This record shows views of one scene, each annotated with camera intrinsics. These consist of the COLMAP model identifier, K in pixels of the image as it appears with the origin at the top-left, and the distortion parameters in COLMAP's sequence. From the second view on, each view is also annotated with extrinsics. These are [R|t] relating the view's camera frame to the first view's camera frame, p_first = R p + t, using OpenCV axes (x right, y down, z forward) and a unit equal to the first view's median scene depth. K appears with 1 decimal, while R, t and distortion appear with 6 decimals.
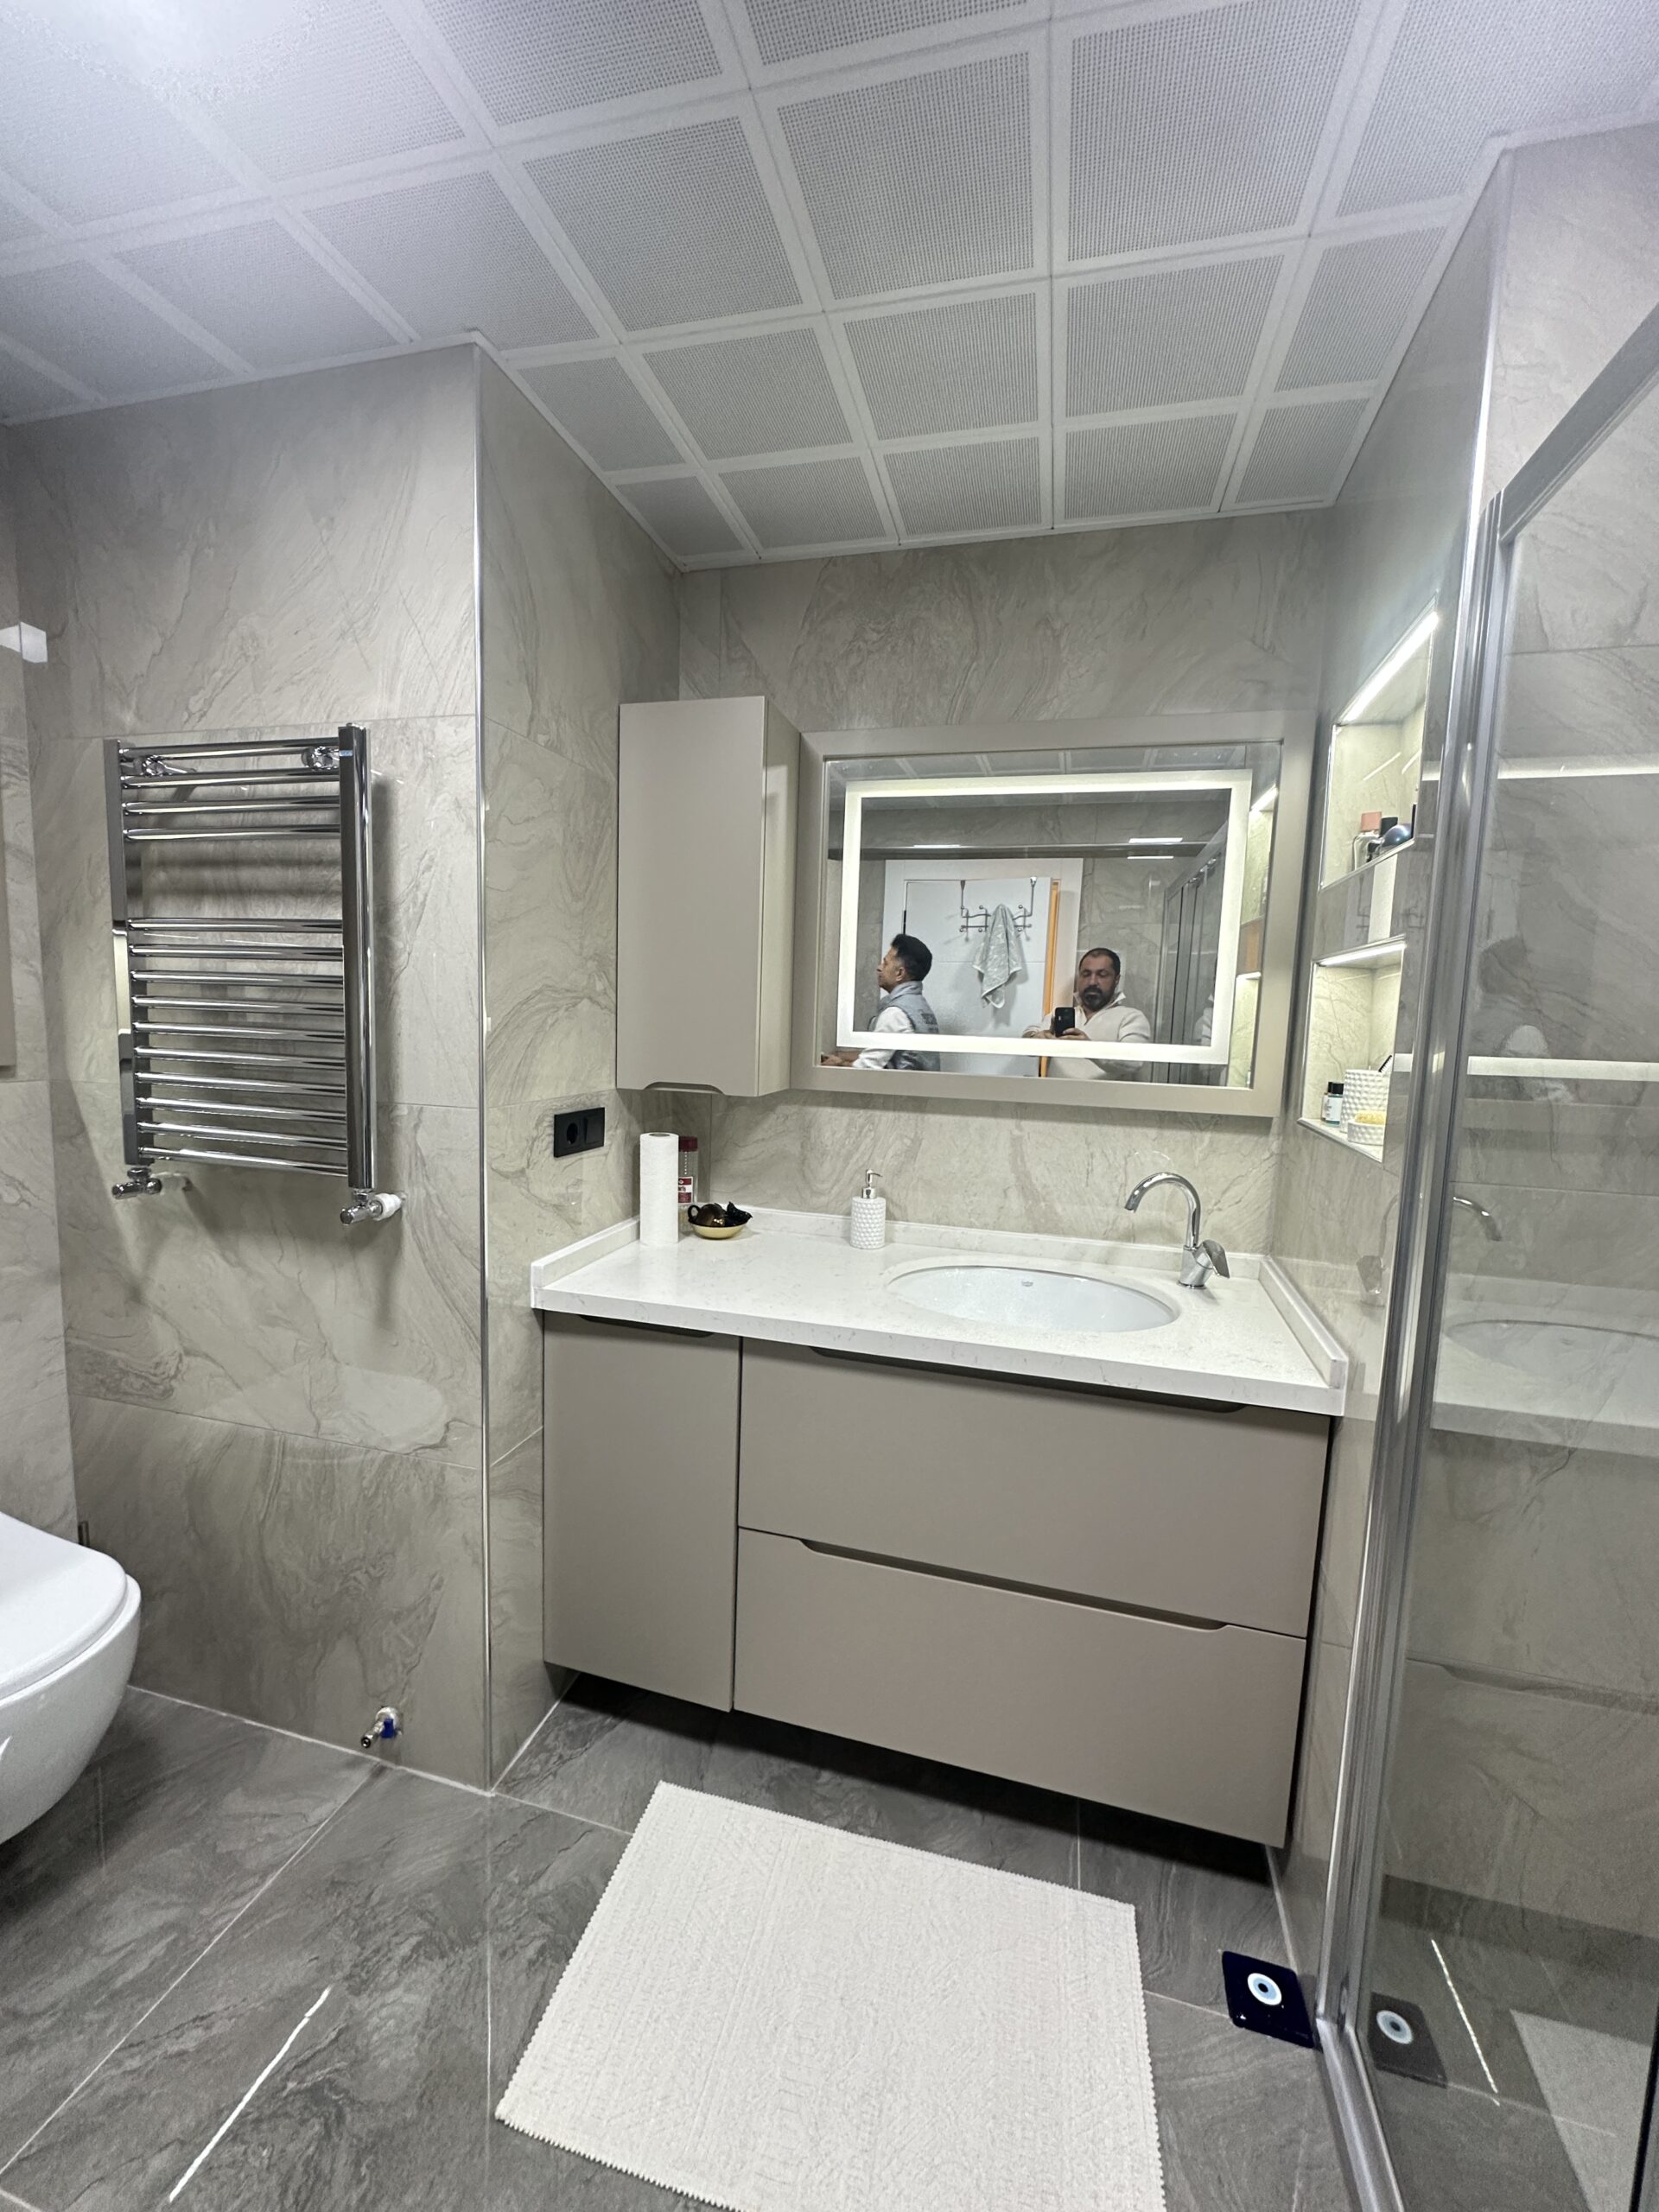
lens RADIAL K [[883.4, 0, 831.2], [0, 883.4, 1102.4], [0, 0, 1]] dist [-0.002239, 0.000770]
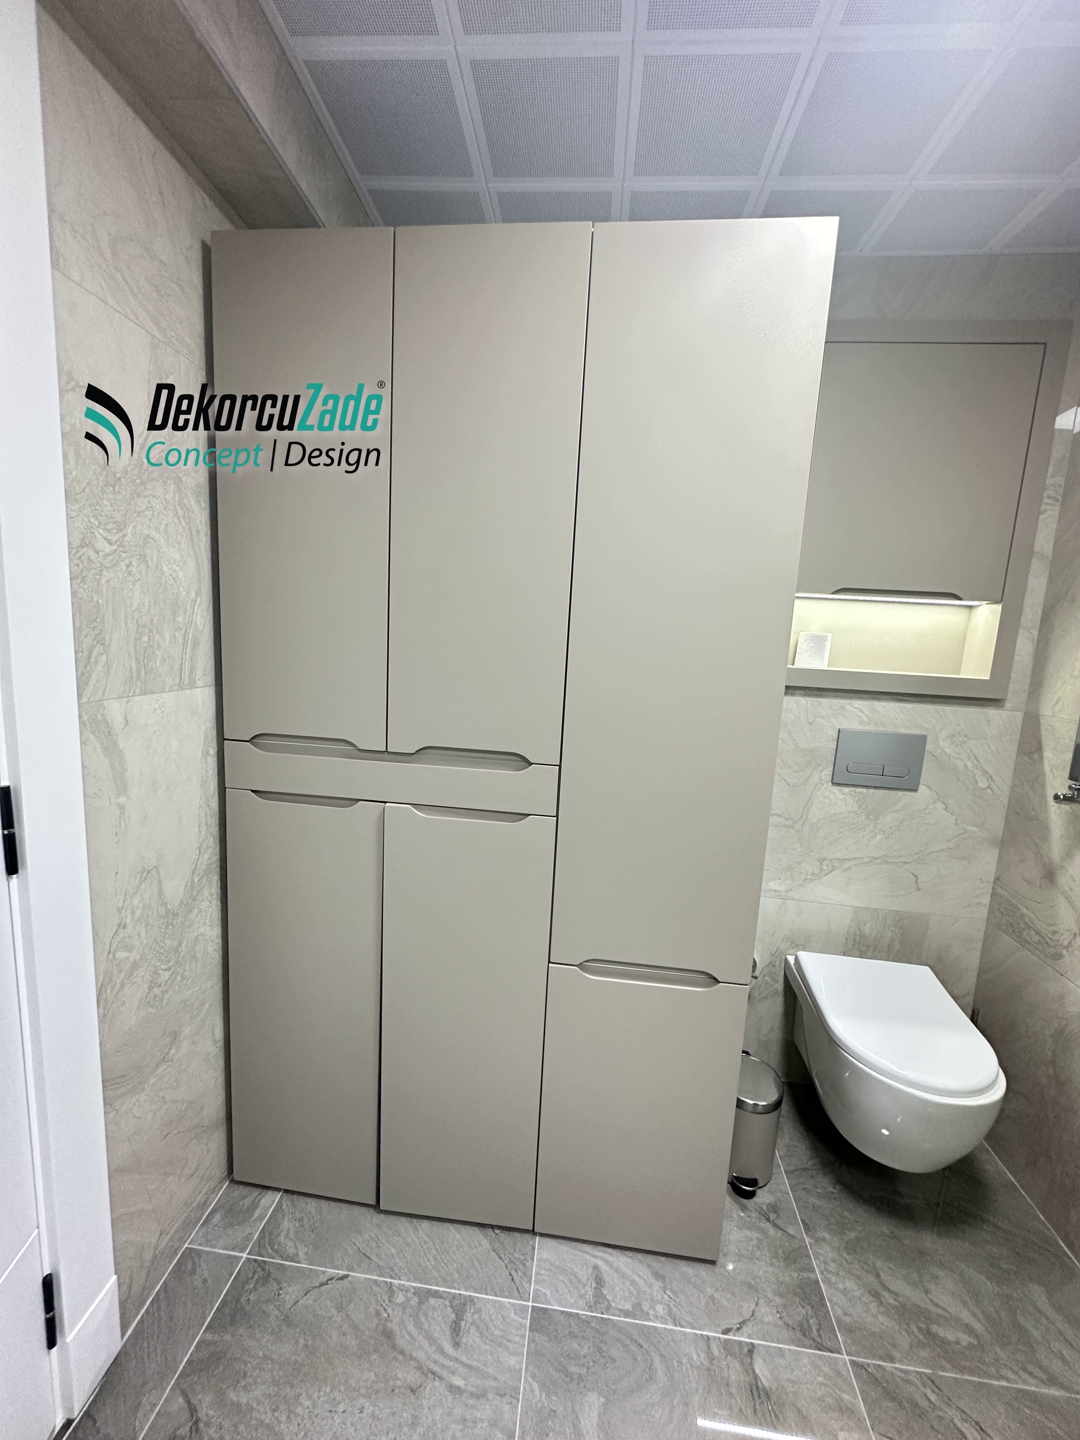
lens RADIAL K [[574.4, 0, 540.8], [0, 574.4, 717.4], [0, 0, 1]] dist [-0.001274, 0.000591]
pose [[0.160149, 0.120828, -0.979670, -0.082689], [-0.152861, 0.983543, 0.096317, 0.014778], [0.975185, 0.134328, 0.175983, 0.052967]]
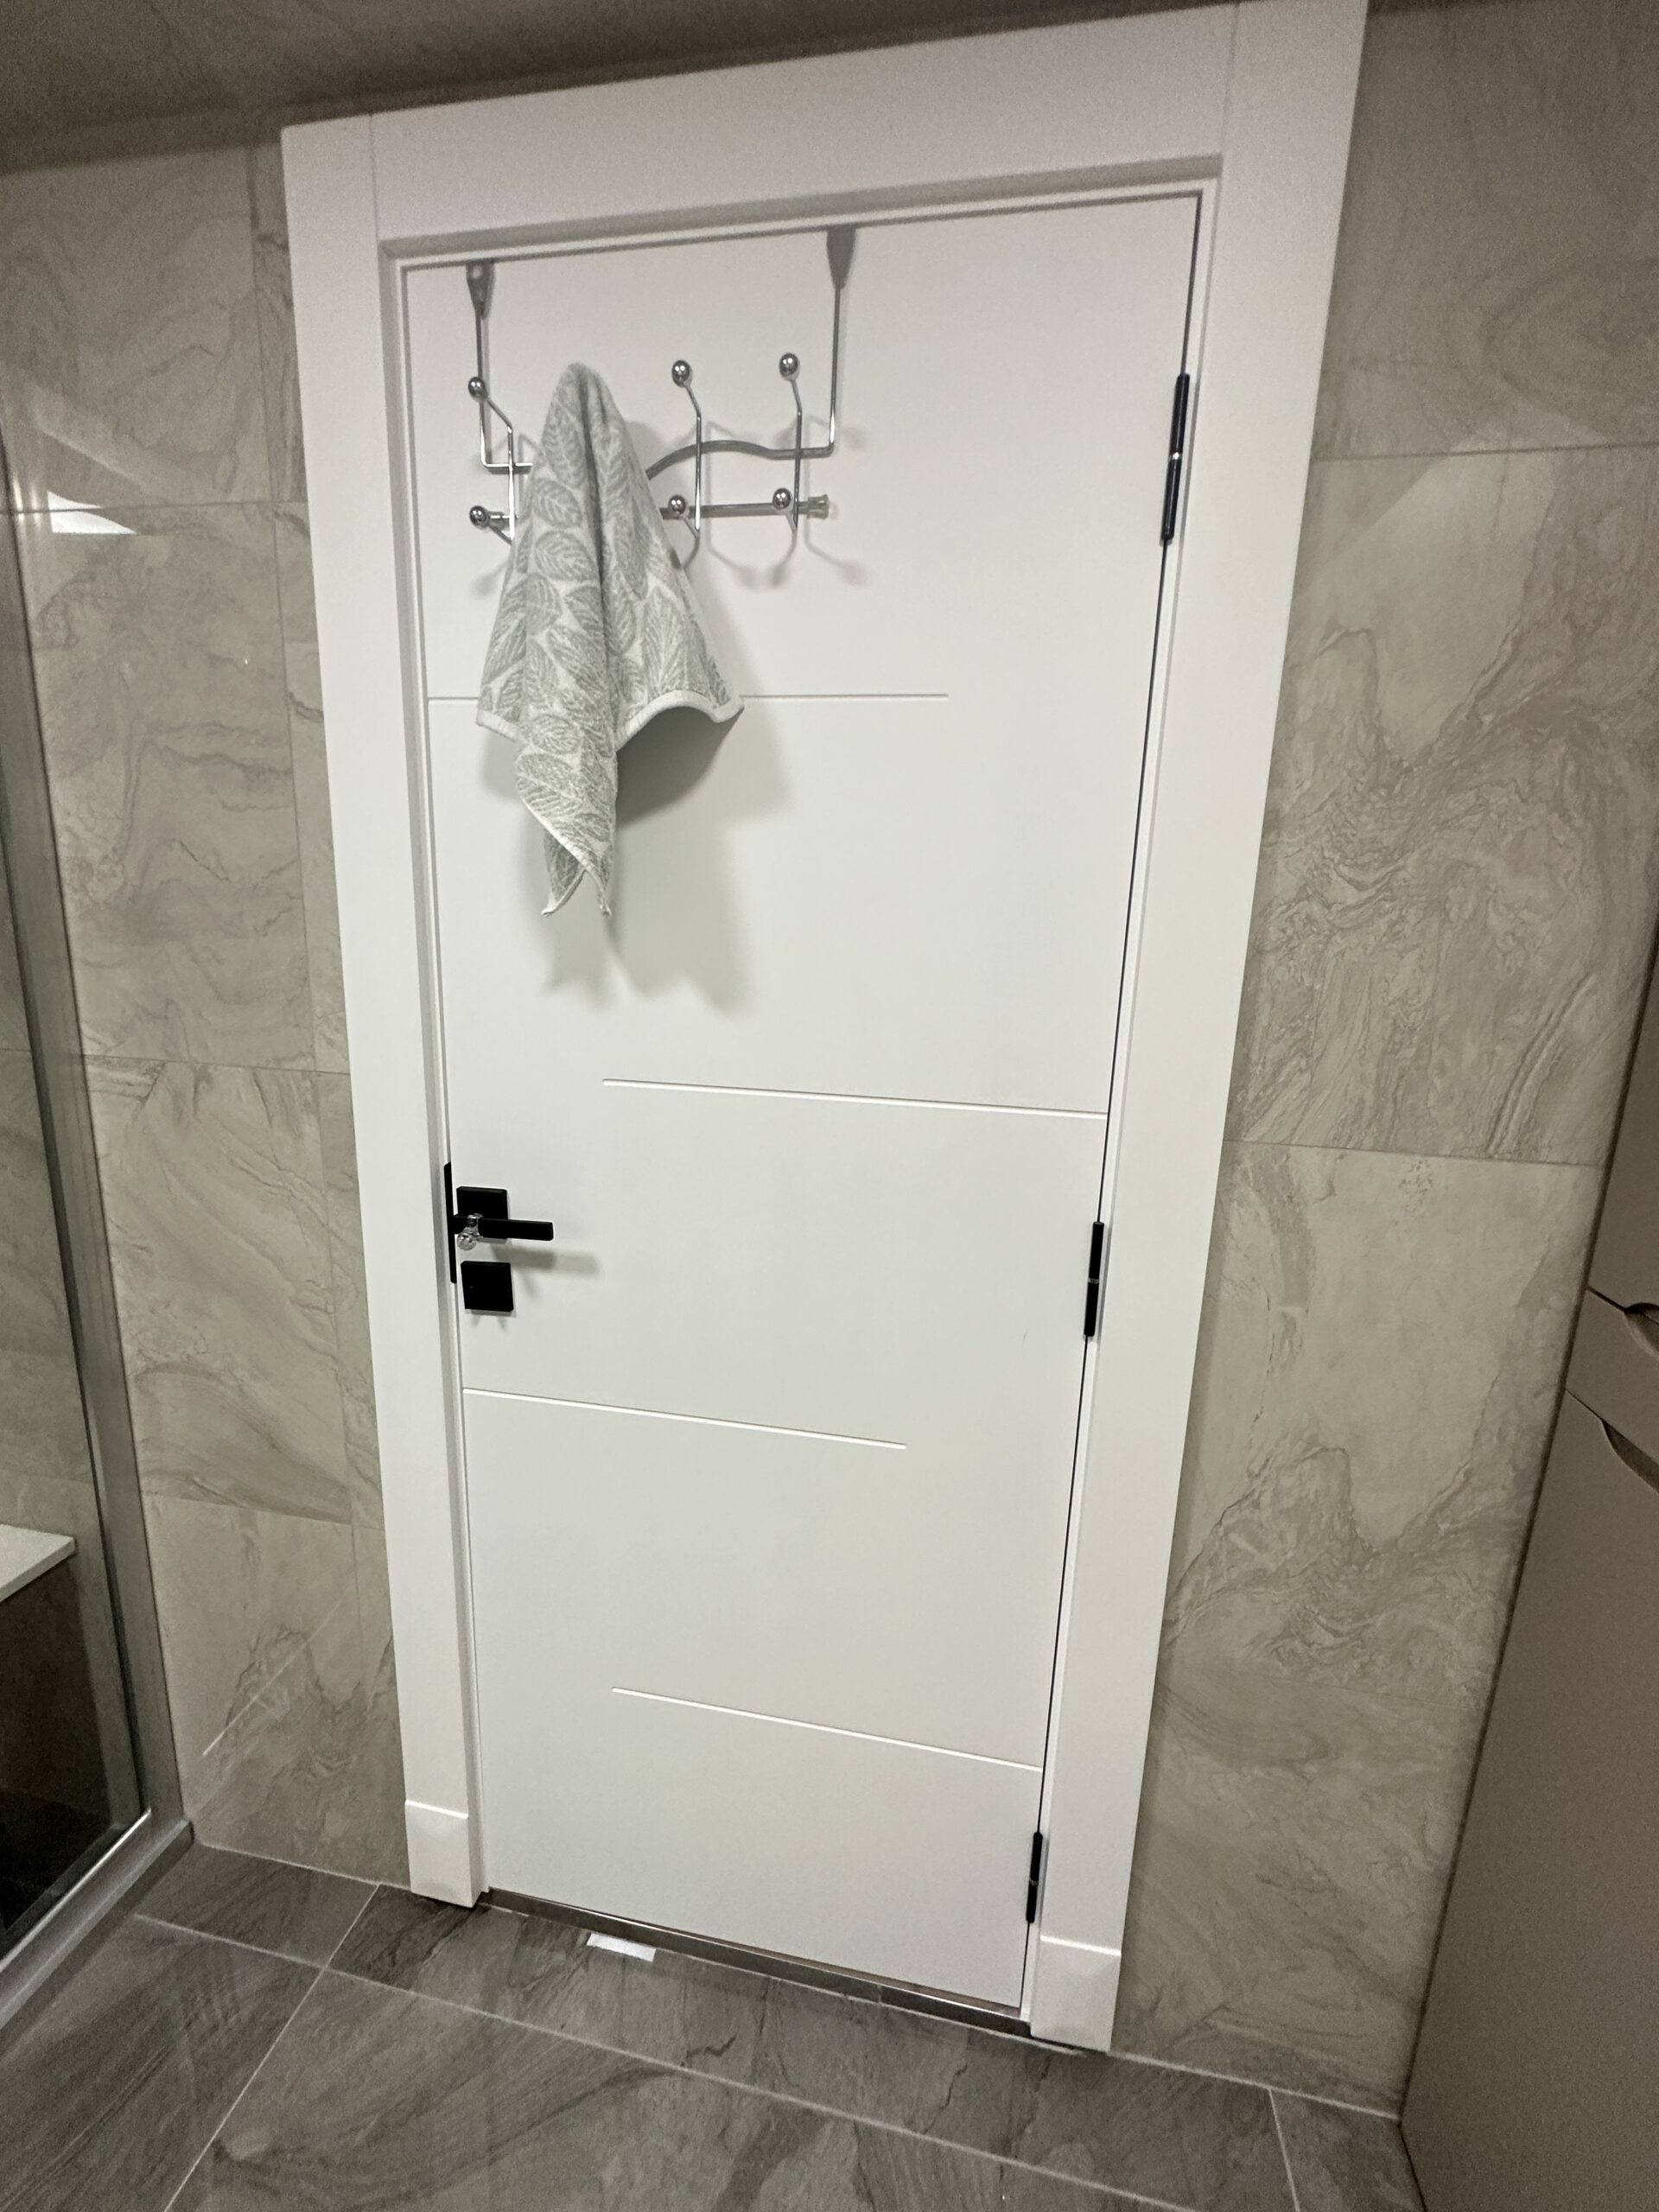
lens RADIAL K [[883.4, 0, 831.2], [0, 883.4, 1102.4], [0, 0, 1]] dist [-0.002239, 0.000770]
pose [[-0.994836, -0.053774, -0.086080, -0.385085], [-0.077017, 0.952333, 0.295180, -0.043329], [0.066104, 0.300285, -0.951556, 0.215339]]
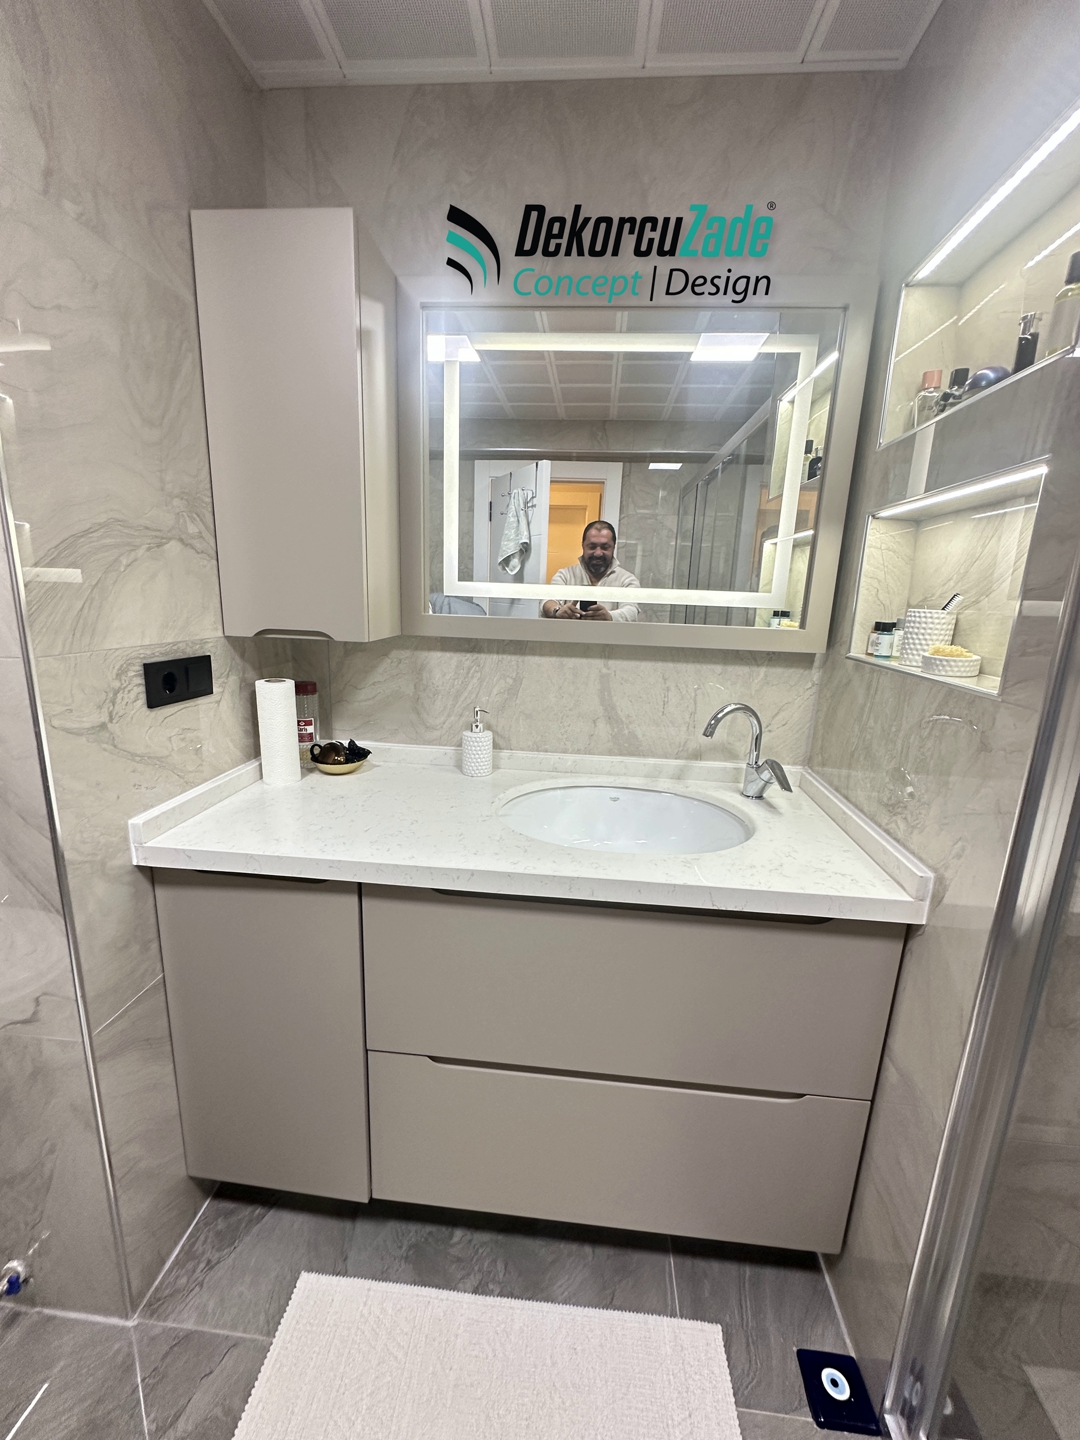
lens RADIAL K [[575.1, 0, 541.1], [0, 575.1, 717.7], [0, 0, 1]] dist [-0.002239, 0.000770]
pose [[0.984419, -0.036334, 0.172045, -0.003472], [0.016031, 0.992889, 0.117958, 0.005712], [-0.175108, -0.113362, 0.978001, 0.318121]]
